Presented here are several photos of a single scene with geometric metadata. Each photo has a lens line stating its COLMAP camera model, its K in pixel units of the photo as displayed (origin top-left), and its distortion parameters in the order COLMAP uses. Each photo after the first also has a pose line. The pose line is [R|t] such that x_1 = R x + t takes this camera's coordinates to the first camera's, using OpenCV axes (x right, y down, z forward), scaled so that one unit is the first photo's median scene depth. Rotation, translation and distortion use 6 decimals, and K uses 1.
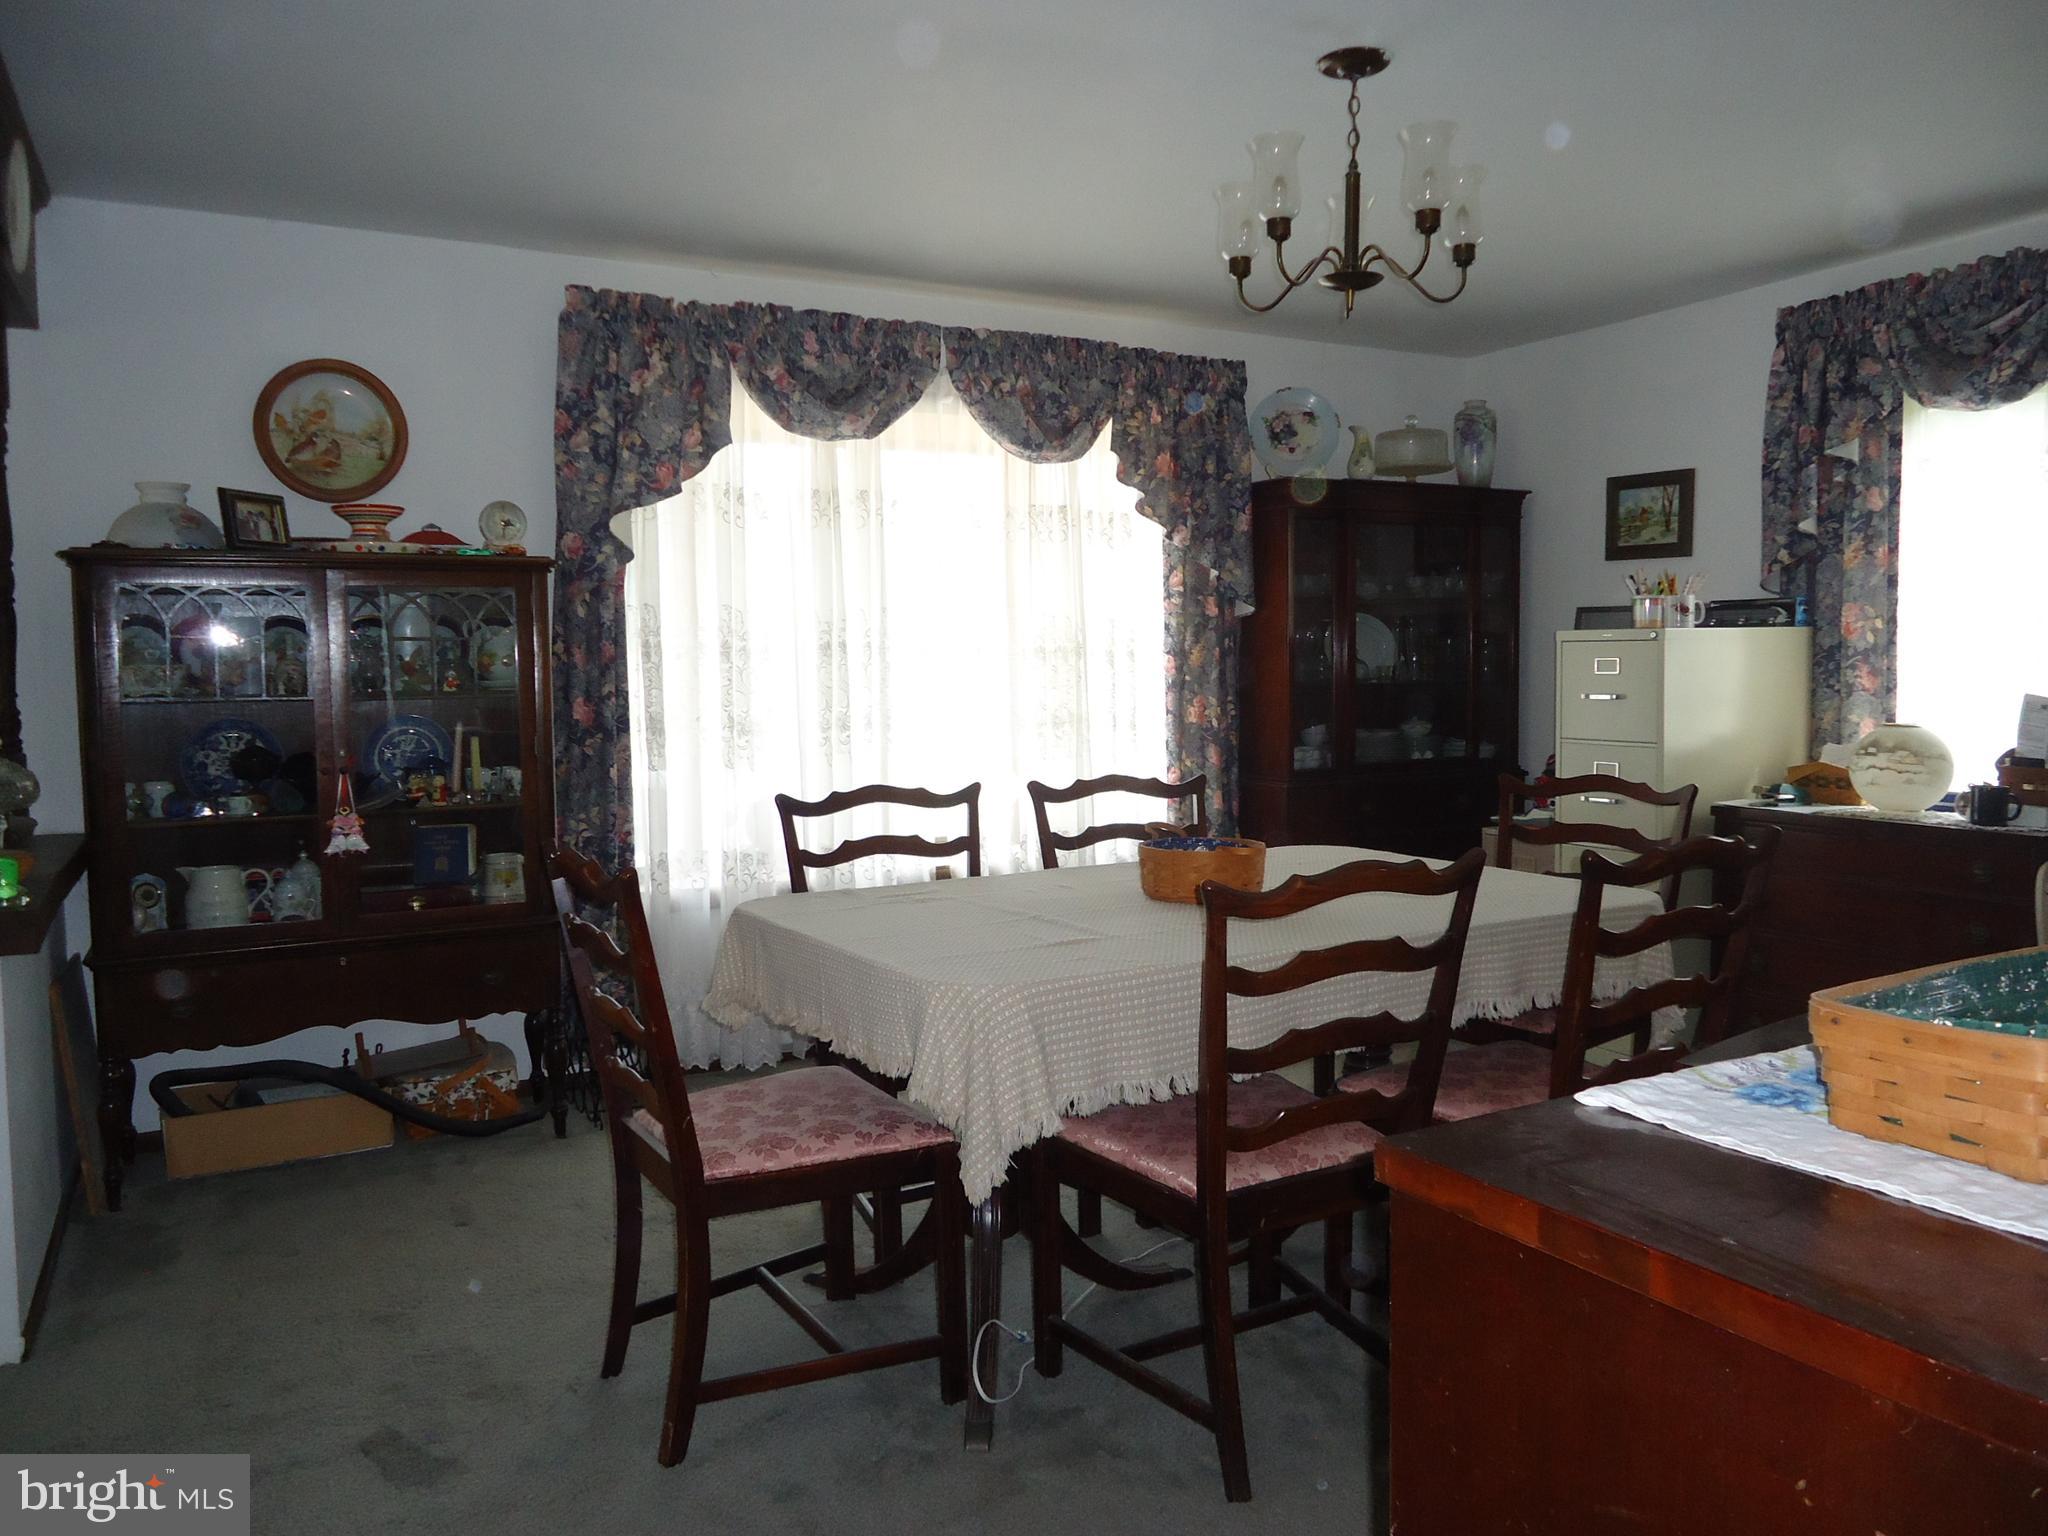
lens RADIAL K [[1501.3, 0, 1037.8], [0, 1501.3, 744.7], [0, 0, 1]] dist [-0.012454, 0.004796]
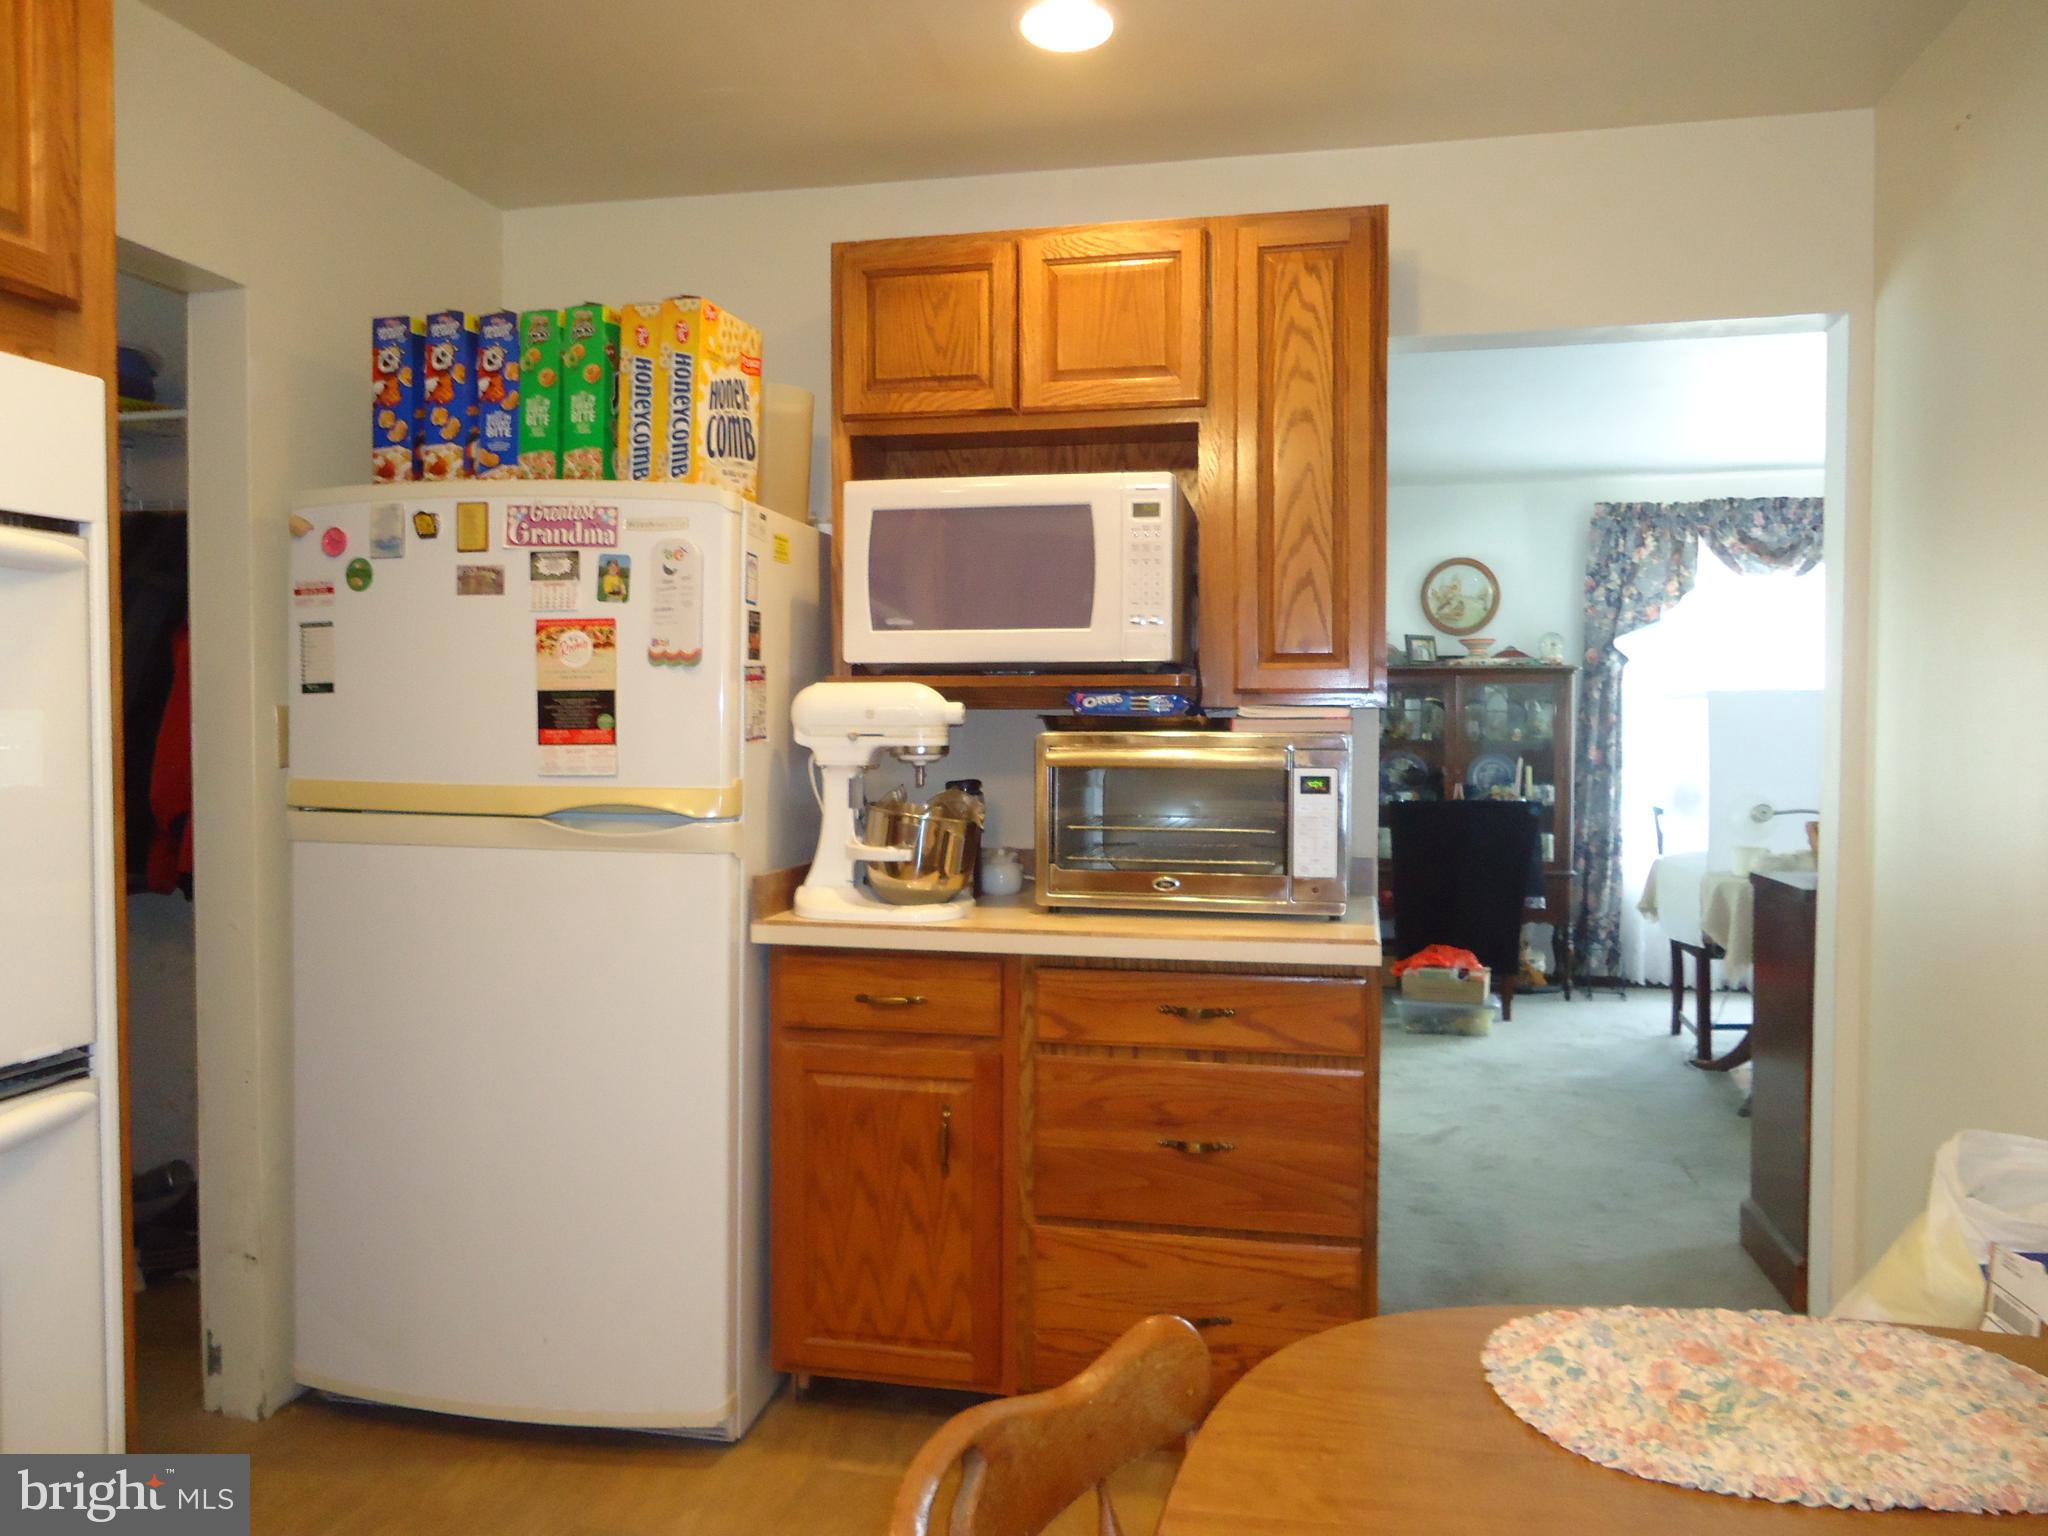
lens RADIAL K [[1501.3, 0, 1026.0], [0, 1501.3, 753.4], [0, 0, 1]] dist [-0.012454, 0.004796]
pose [[0.752038, 0.024280, -0.658673, 0.321273], [-0.052387, 0.998362, -0.023012, 0.048258], [0.657035, 0.051812, 0.752078, -0.674809]]
